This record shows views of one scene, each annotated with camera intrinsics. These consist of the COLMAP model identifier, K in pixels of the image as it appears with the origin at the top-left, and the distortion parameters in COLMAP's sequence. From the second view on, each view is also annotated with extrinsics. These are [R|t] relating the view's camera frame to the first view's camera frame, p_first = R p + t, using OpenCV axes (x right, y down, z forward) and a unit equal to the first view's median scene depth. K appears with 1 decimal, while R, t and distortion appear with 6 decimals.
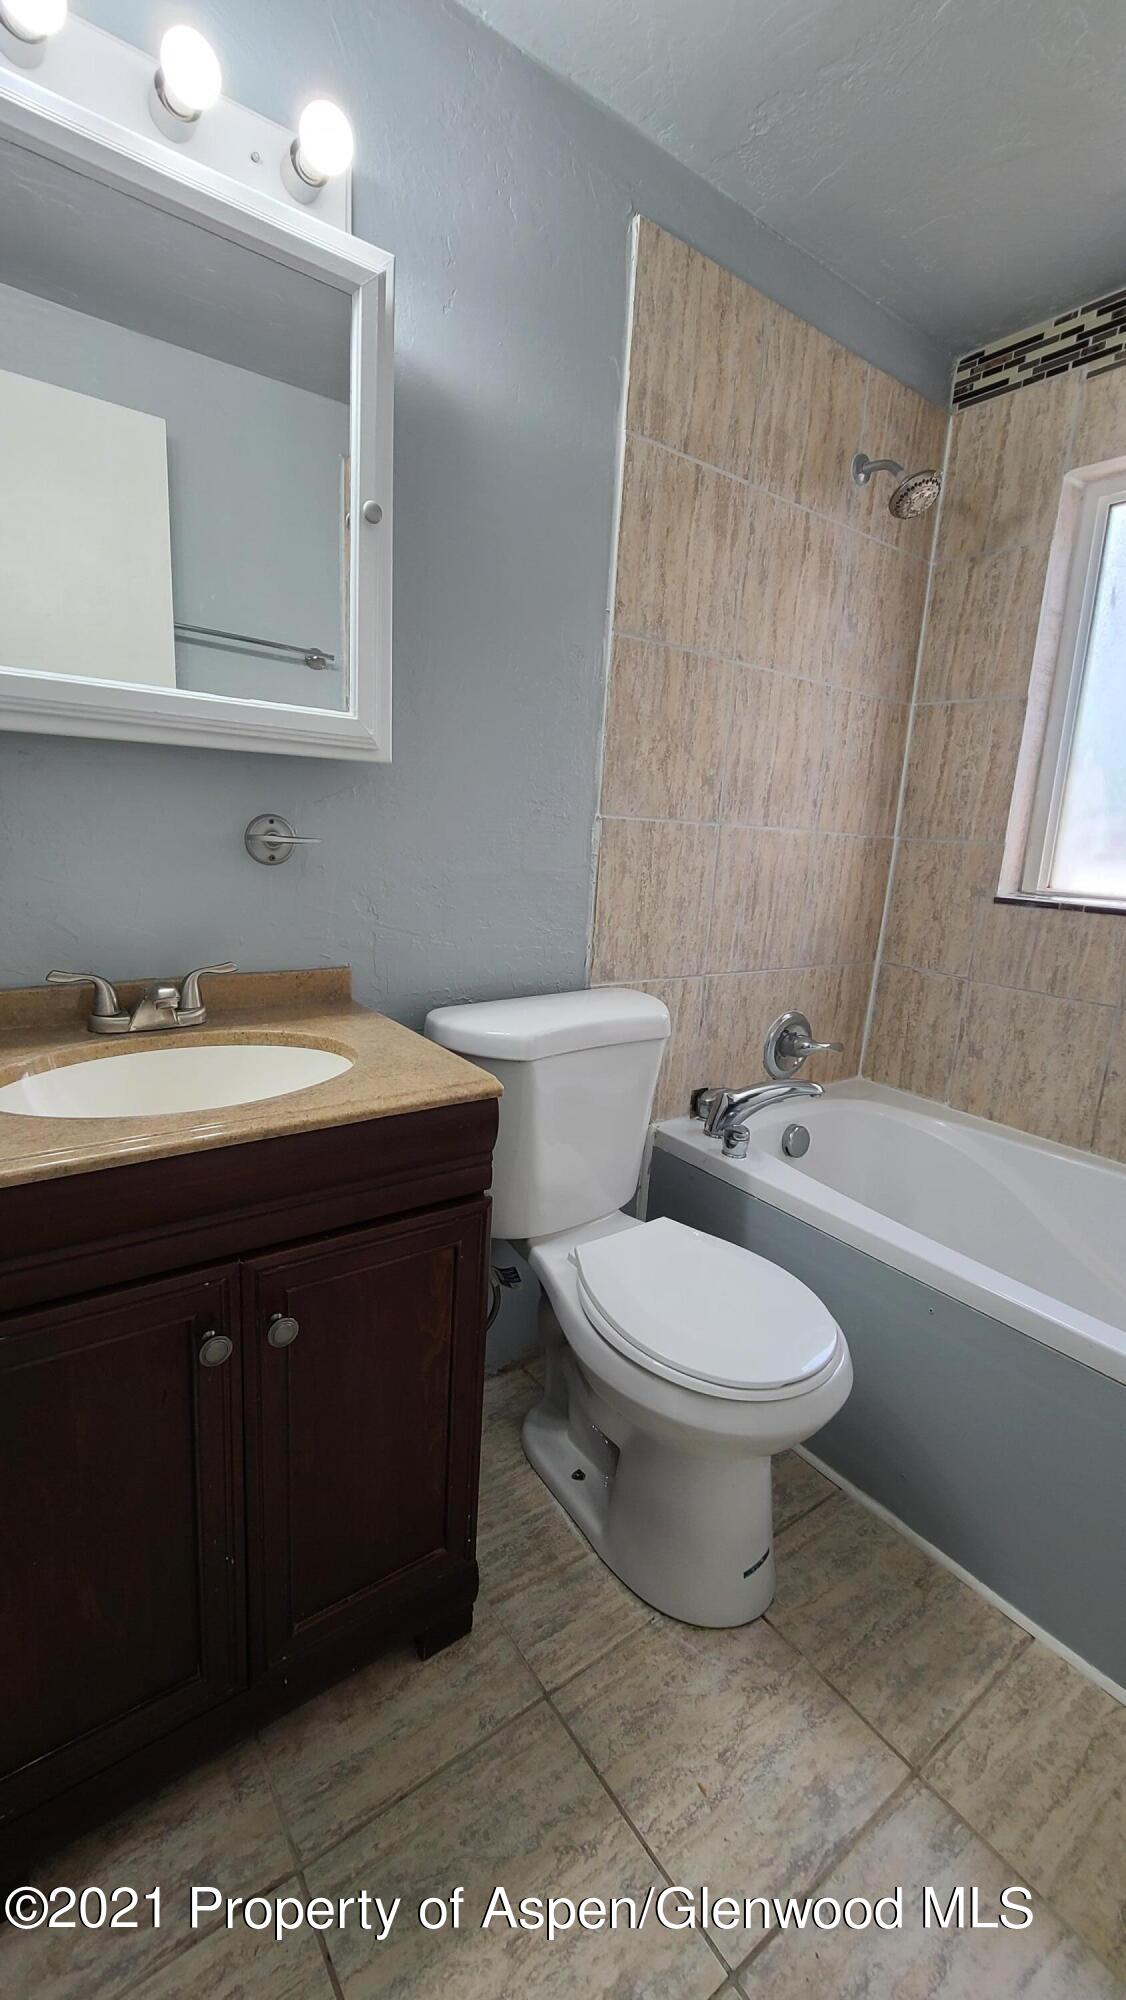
lens RADIAL K [[824.8, 0, 558.0], [0, 824.8, 989.1], [0, 0, 1]] dist [-0.003374, -0.000173]
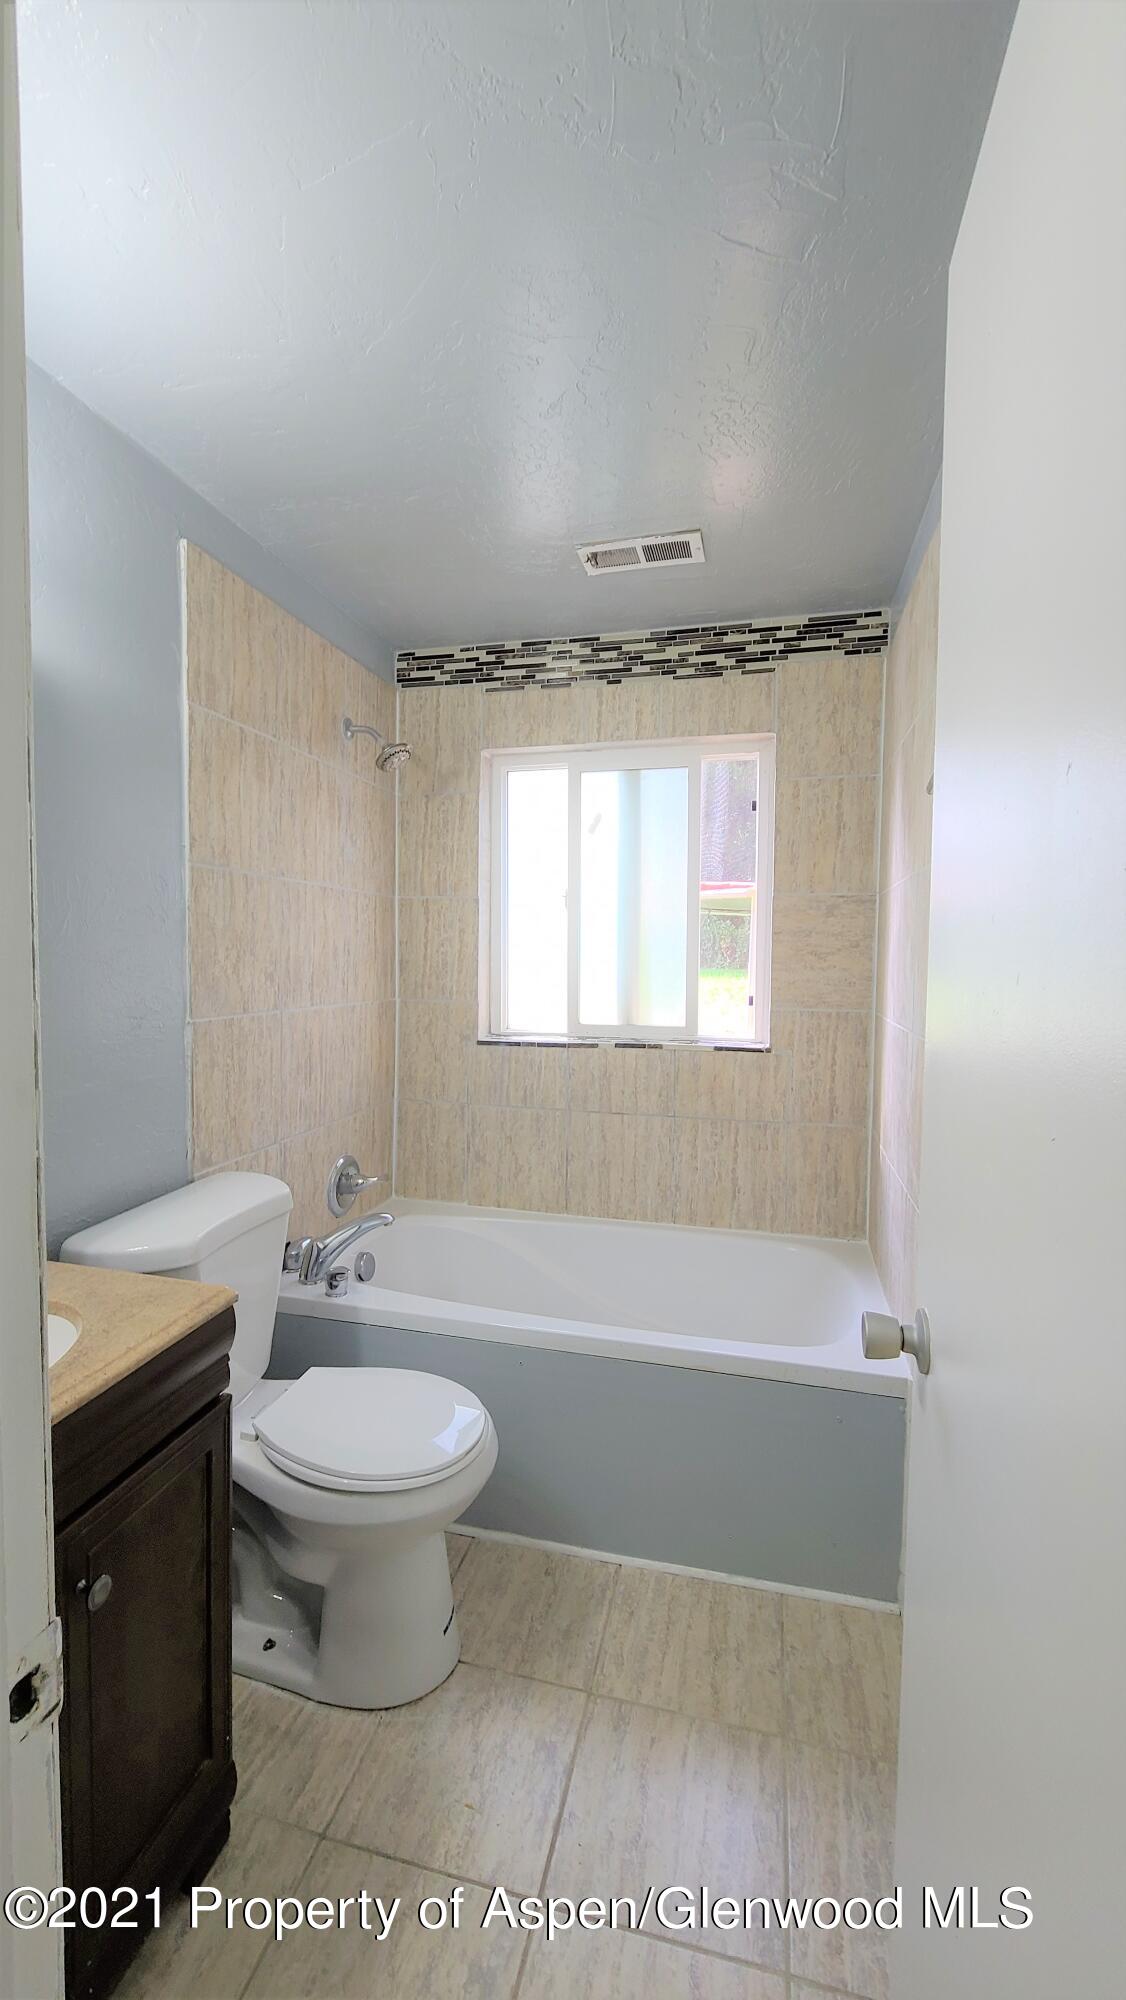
lens RADIAL K [[824.8, 0, 558.0], [0, 824.8, 989.1], [0, 0, 1]] dist [-0.003374, -0.000173]
pose [[0.769072, -0.076930, 0.634516, -0.244889], [0.158576, 0.984658, -0.072822, -0.085929], [-0.619179, 0.156625, 0.769472, -0.145423]]
